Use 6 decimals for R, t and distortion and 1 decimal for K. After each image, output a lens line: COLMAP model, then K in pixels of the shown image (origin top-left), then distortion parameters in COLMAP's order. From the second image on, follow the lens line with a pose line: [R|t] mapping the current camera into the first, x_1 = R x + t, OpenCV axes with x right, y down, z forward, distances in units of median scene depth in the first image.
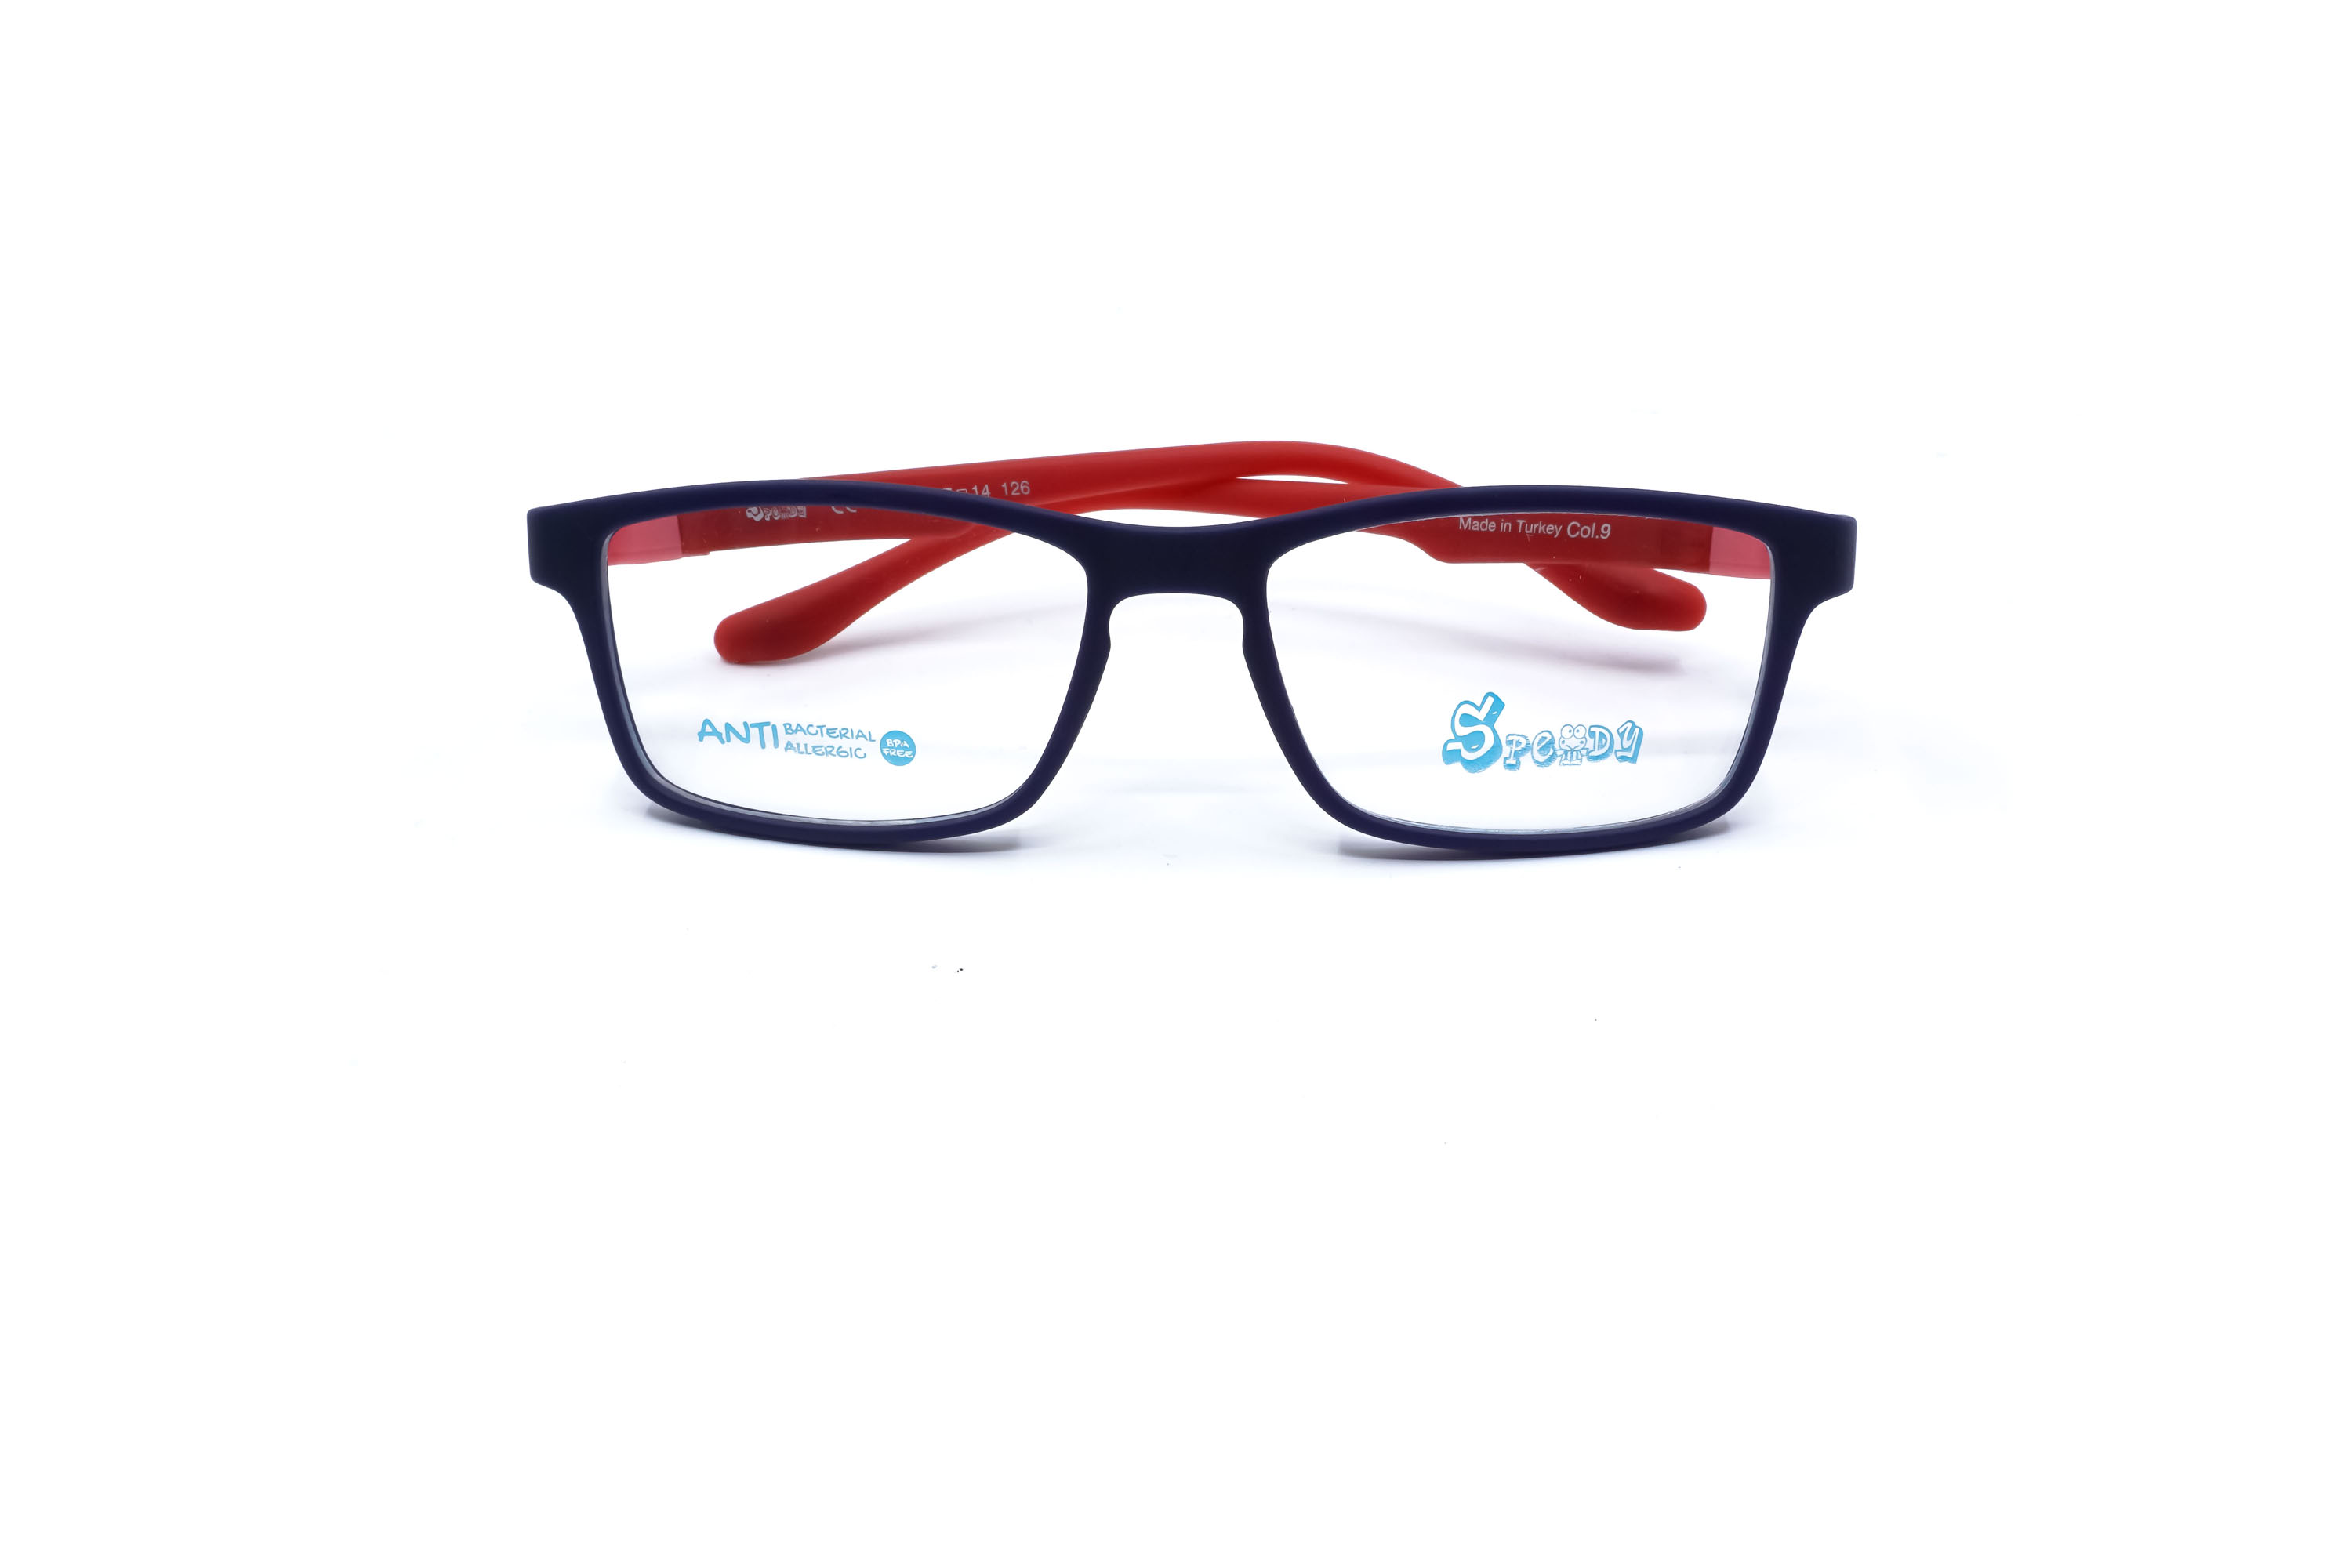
lens RADIAL K [[2394.7, 0, 1177.2], [0, 2394.7, 780.8], [0, 0, 1]] dist [0.053470, 0.000000]
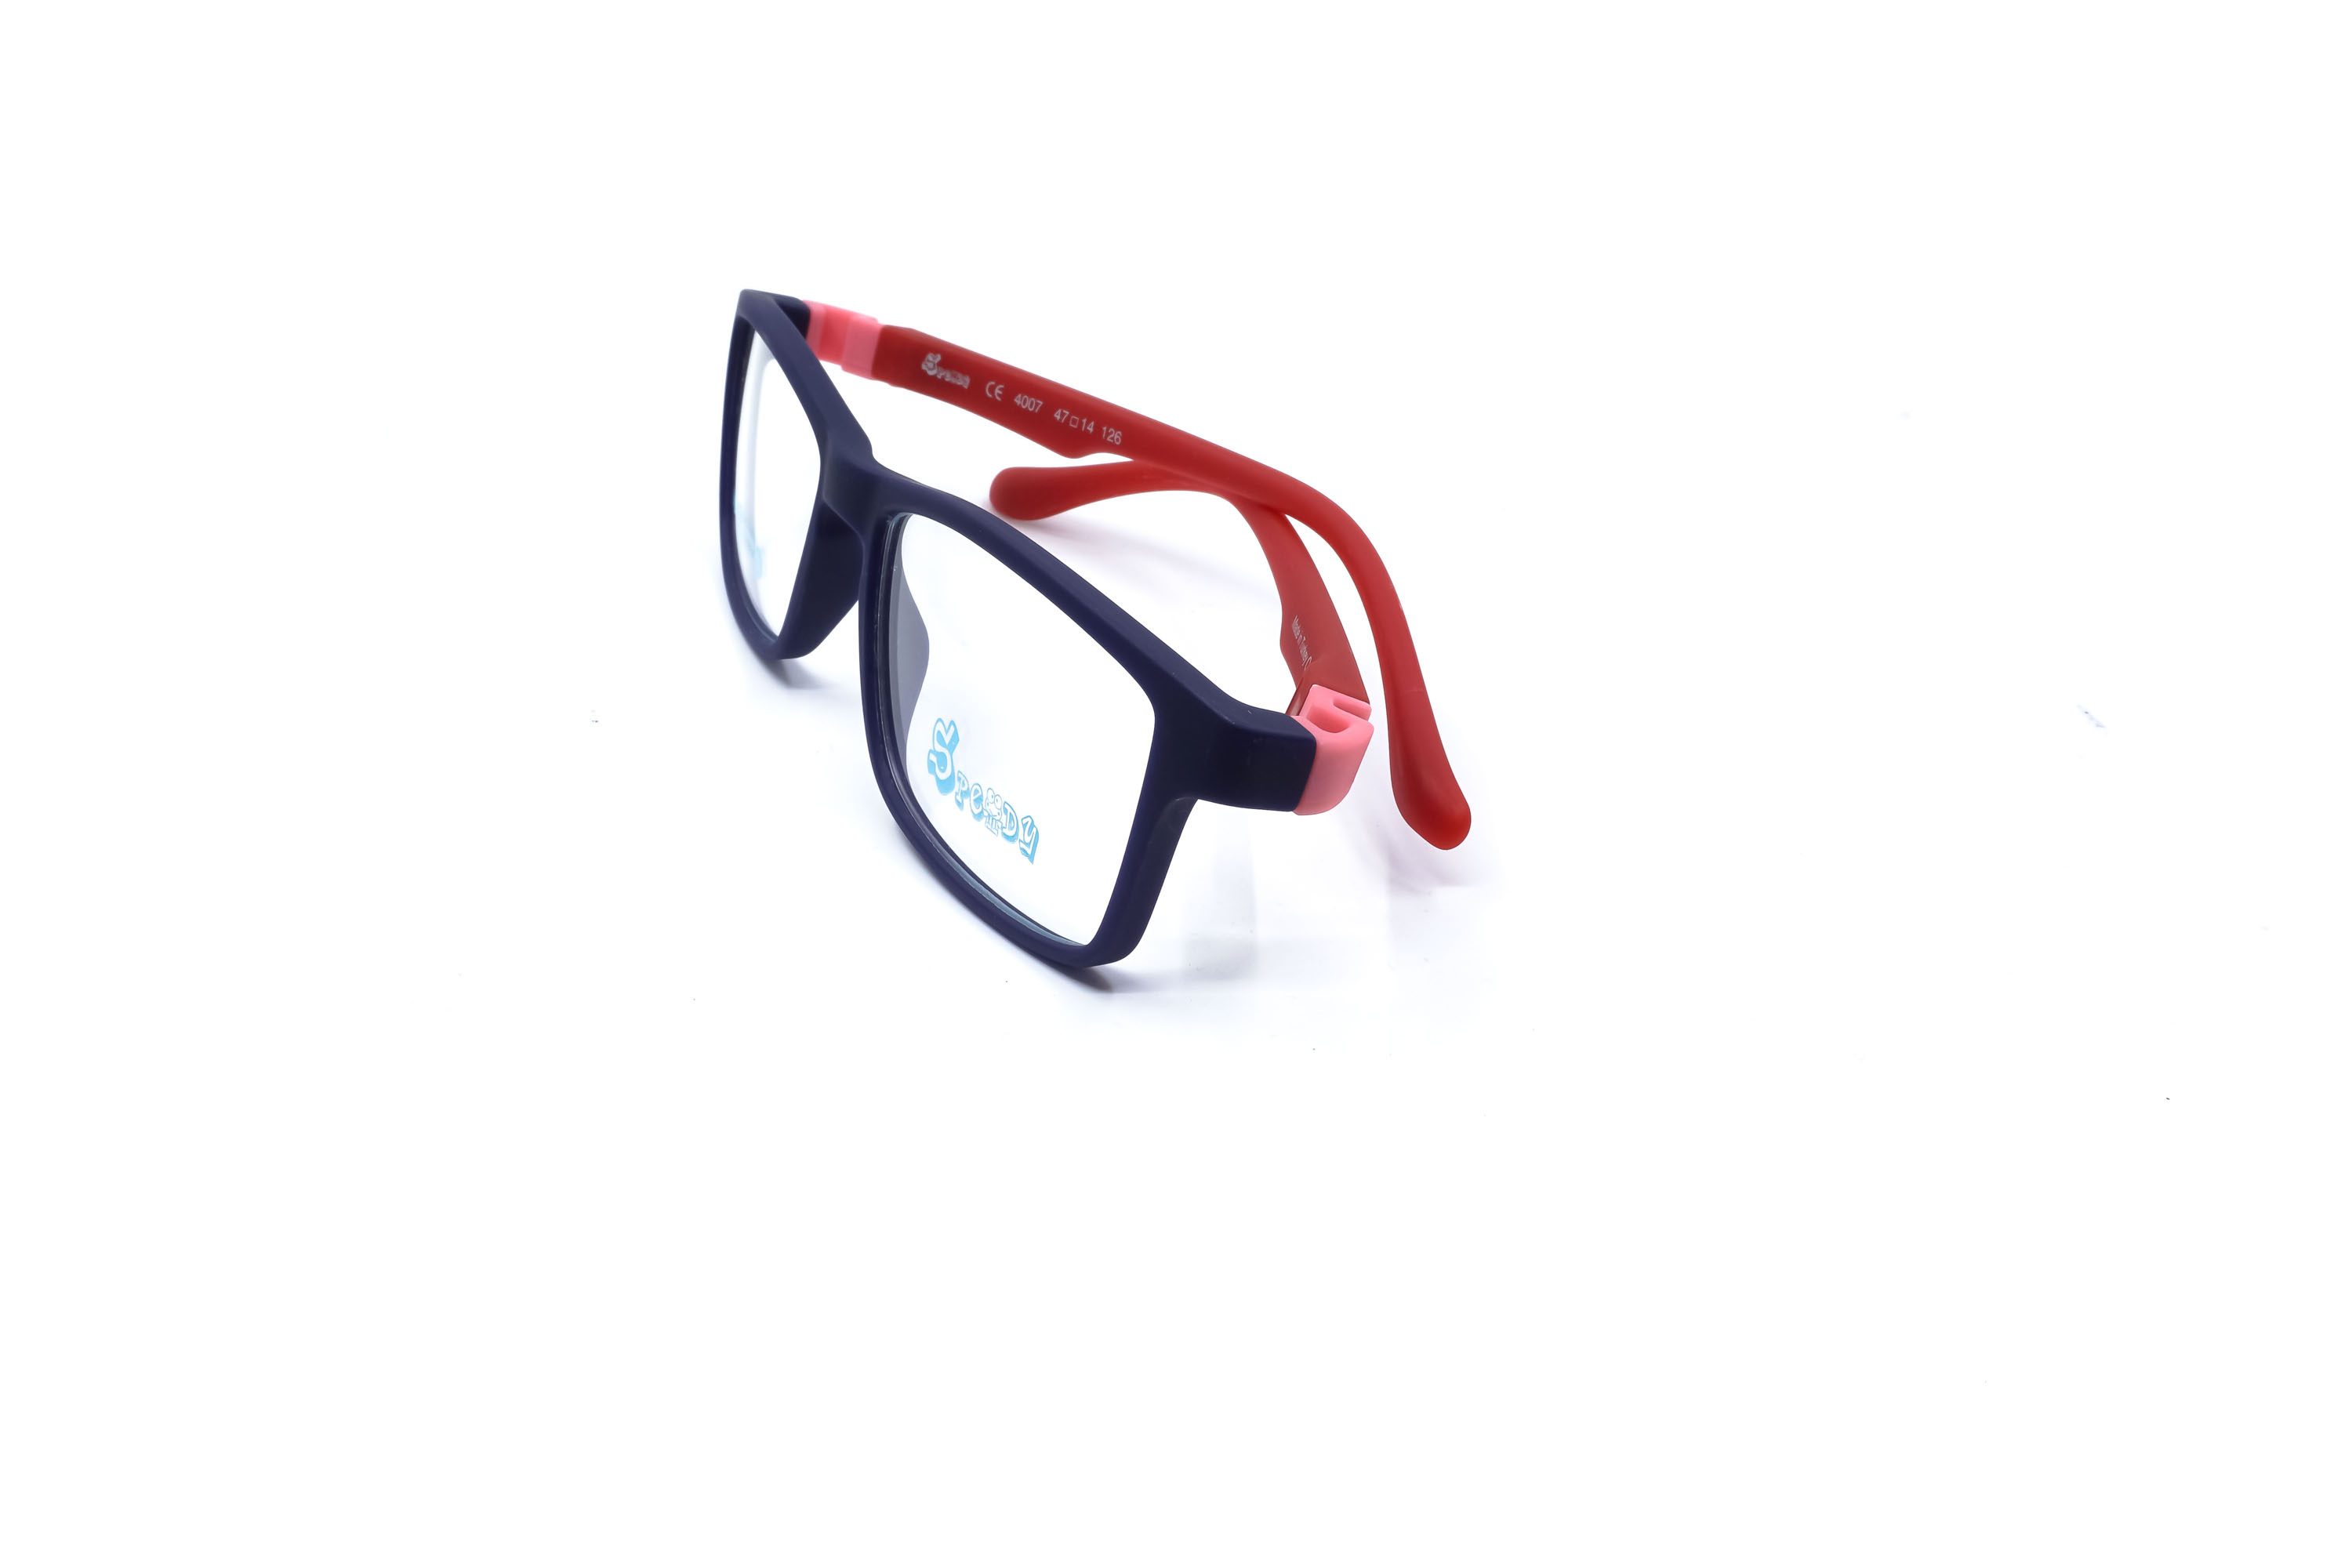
lens RADIAL K [[2394.7, 0, 1180.7], [0, 2394.7, 783.0], [0, 0, 1]] dist [0.053470, 0.000000]
pose [[0.500103, 0.437492, -0.747327, 0.902163], [-0.421423, 0.876868, 0.231314, -0.275030], [0.756505, 0.199260, 0.622893, 0.446317]]
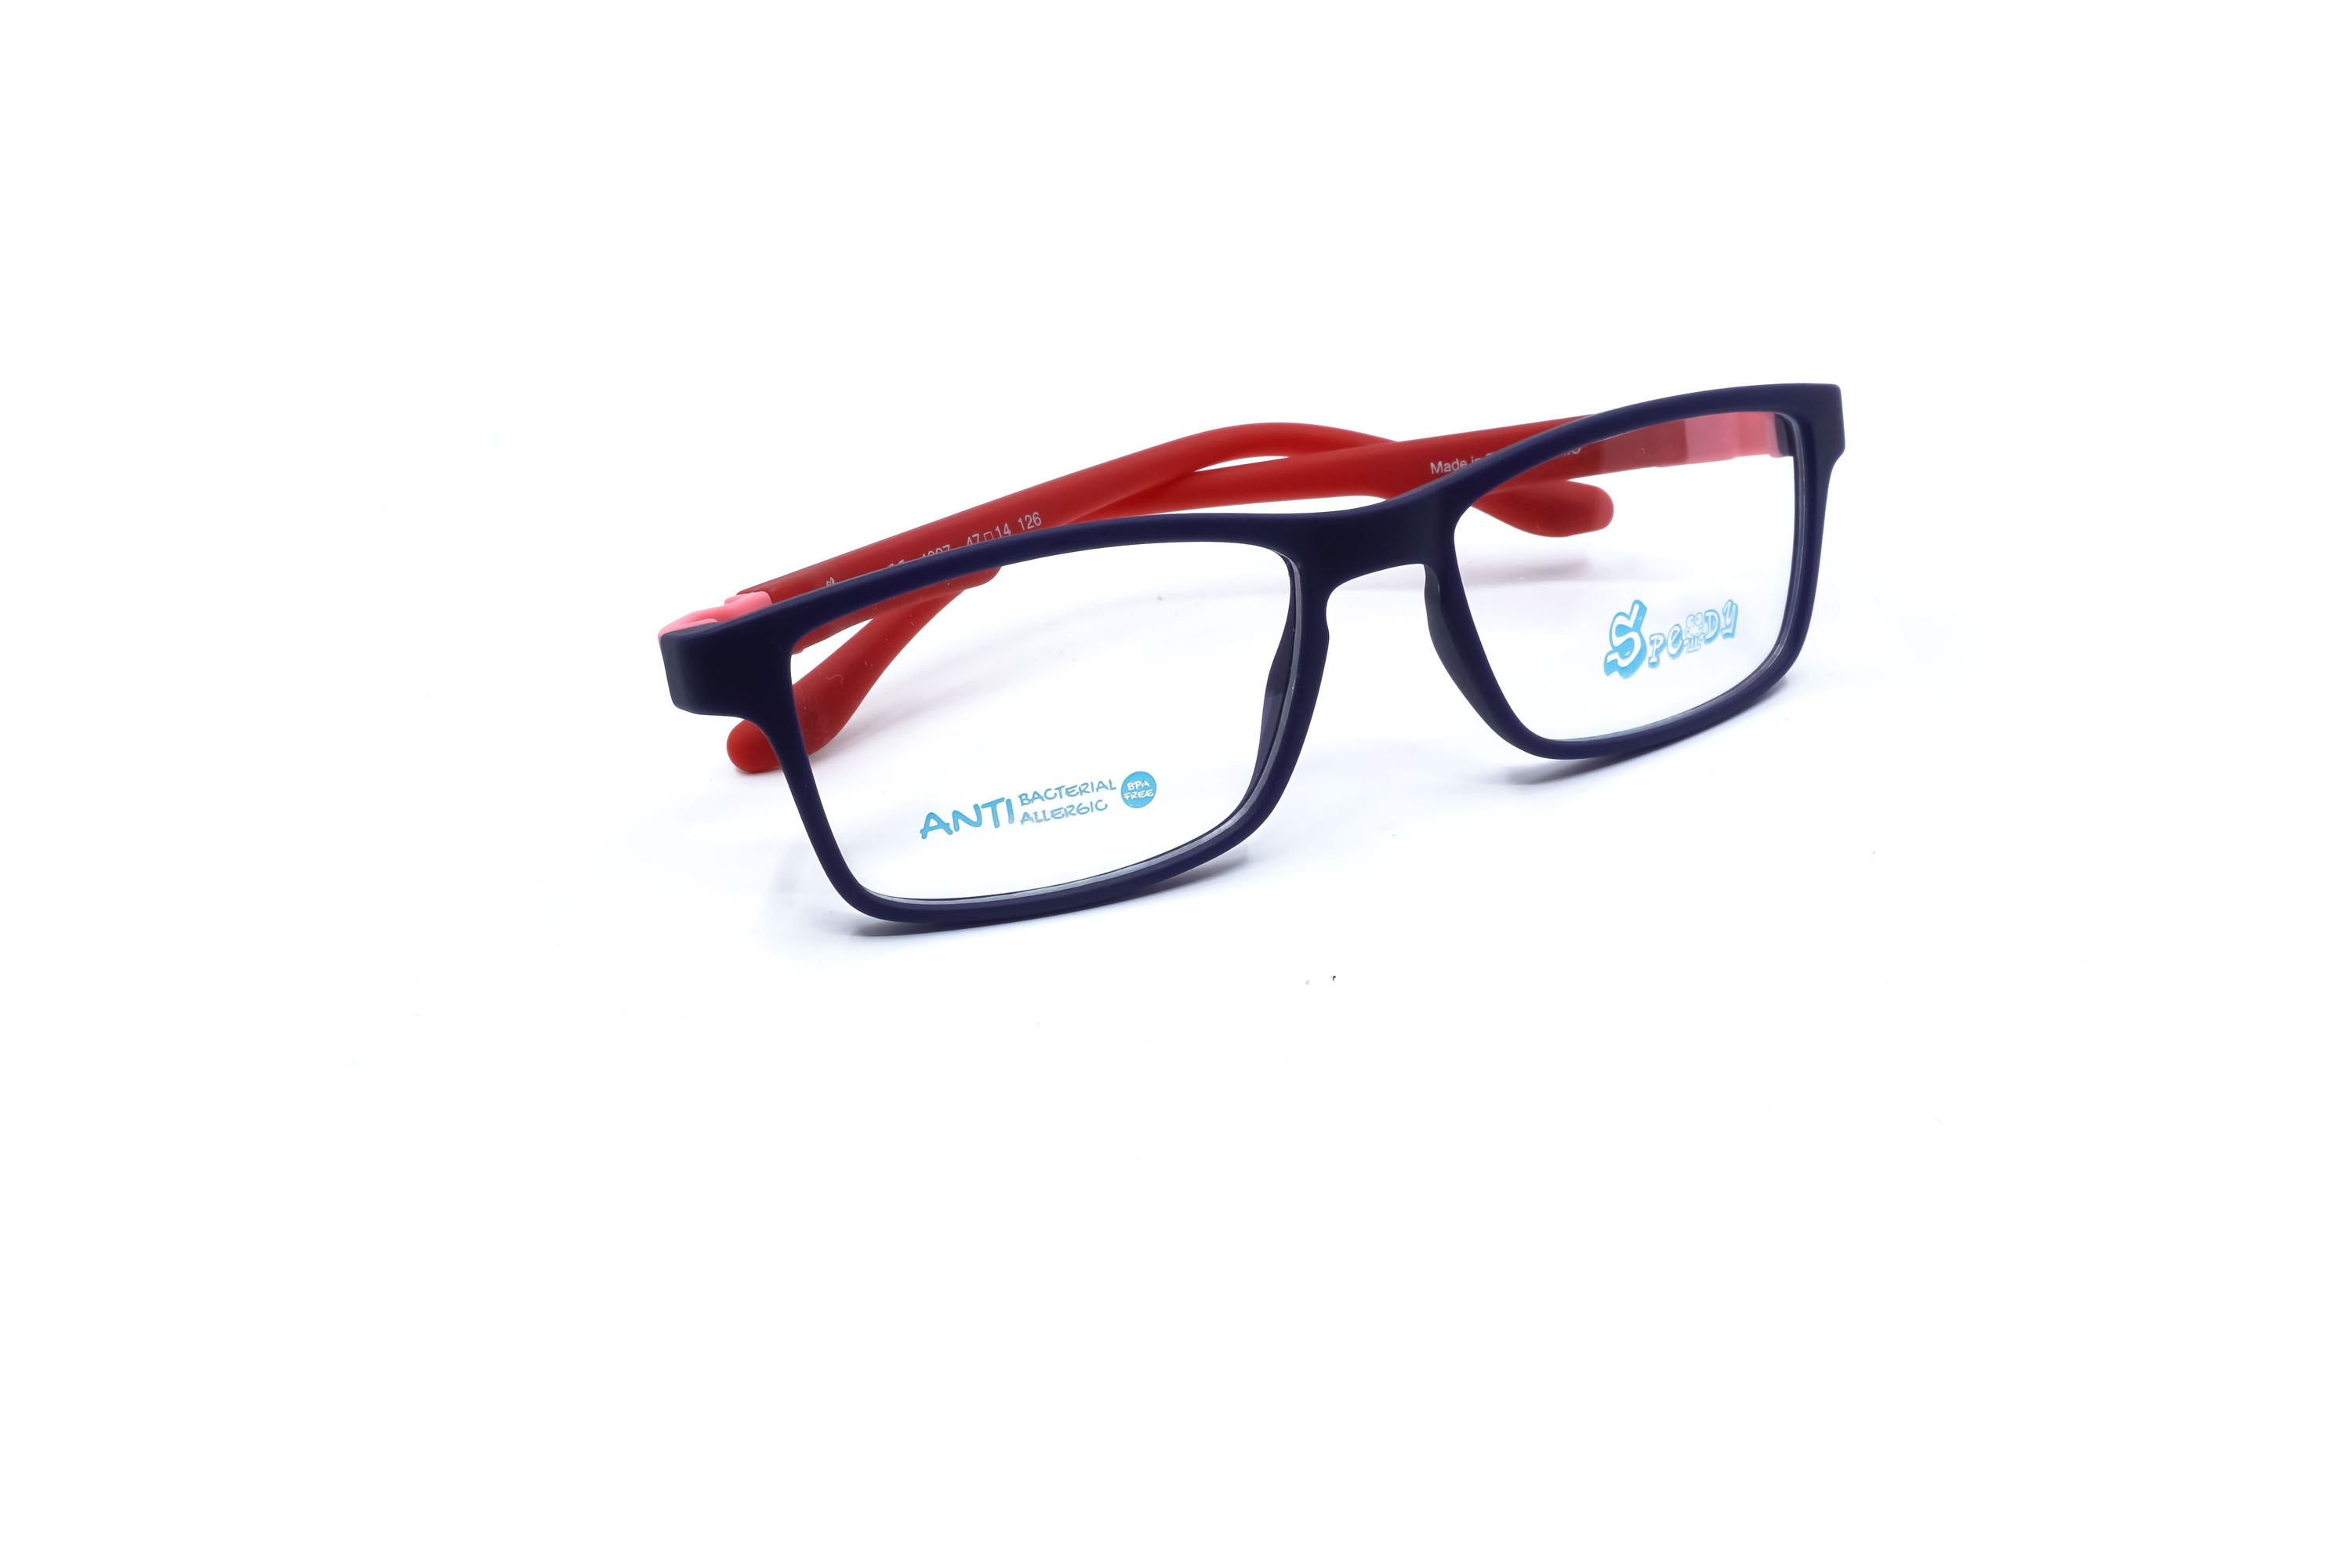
lens RADIAL K [[2394.7, 0, 1191.7], [0, 2394.7, 775.4], [0, 0, 1]] dist [0.053470, 0.000000]
pose [[0.865449, -0.243149, 0.438036, -0.516864], [0.247059, 0.967757, 0.049065, -0.060941], [-0.435843, 0.065758, 0.897617, 0.122925]]
